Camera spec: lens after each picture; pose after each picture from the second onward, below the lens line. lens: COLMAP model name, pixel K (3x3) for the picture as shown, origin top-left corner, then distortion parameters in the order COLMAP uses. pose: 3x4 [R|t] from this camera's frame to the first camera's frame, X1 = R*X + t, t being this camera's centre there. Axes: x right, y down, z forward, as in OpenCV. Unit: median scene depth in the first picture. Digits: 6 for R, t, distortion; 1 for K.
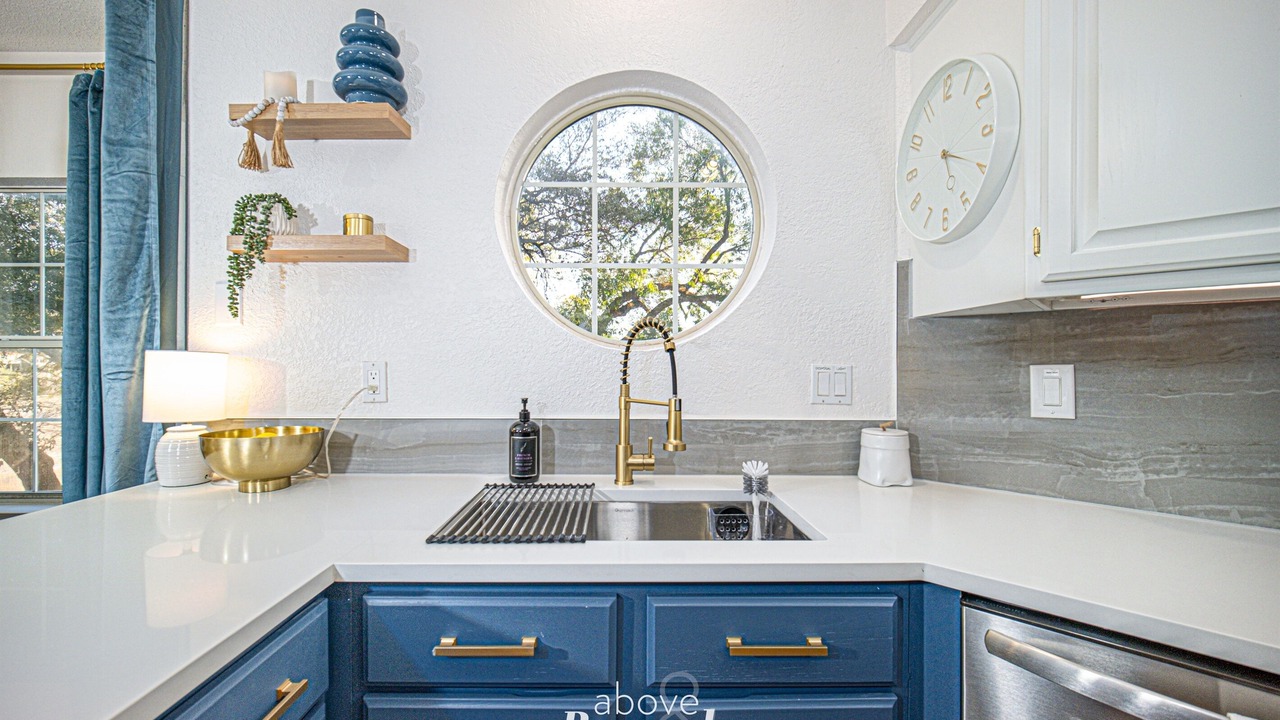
lens RADIAL K [[515.9, 0, 641.4], [0, 515.9, 366.4], [0, 0, 1]] dist [0.000847, 0.000315]
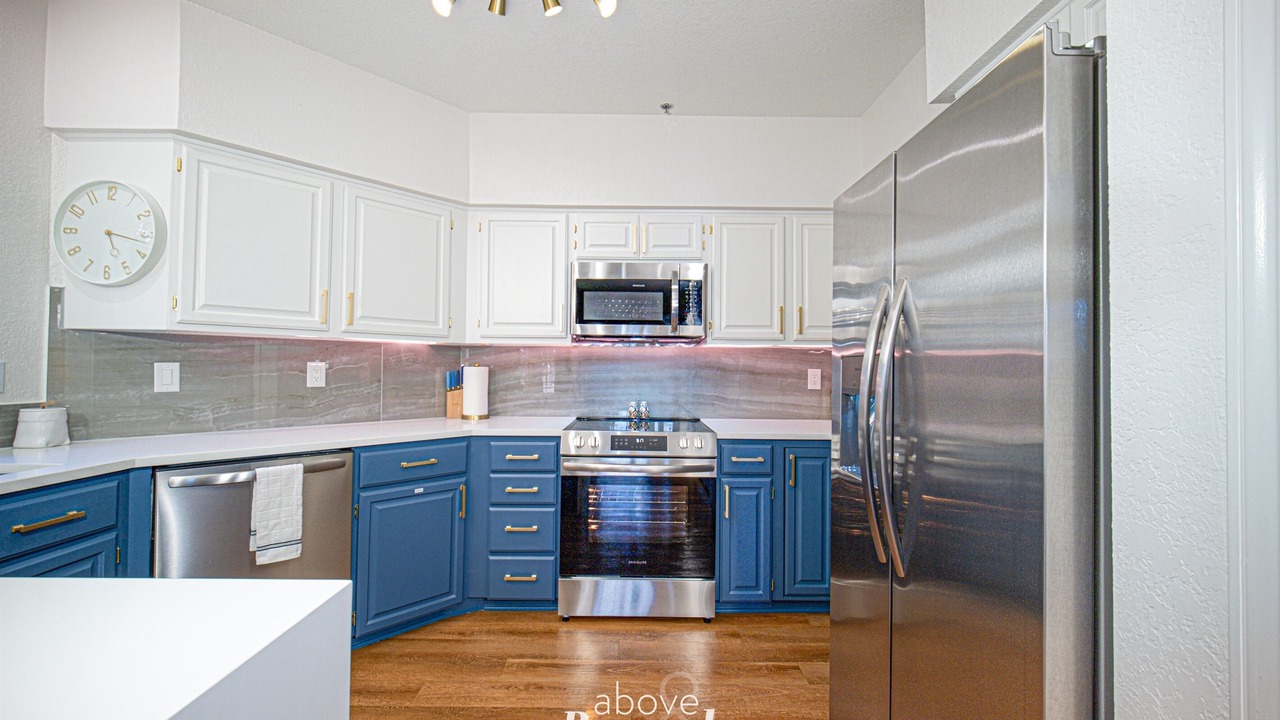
lens RADIAL K [[515.9, 0, 639.0], [0, 515.9, 358.0], [0, 0, 1]] dist [0.000847, 0.000315]
pose [[0.019521, 0.018127, 0.999645, -0.951543], [-0.010534, 0.999784, -0.017924, -0.003988], [-0.999754, -0.010180, 0.019707, -0.674595]]
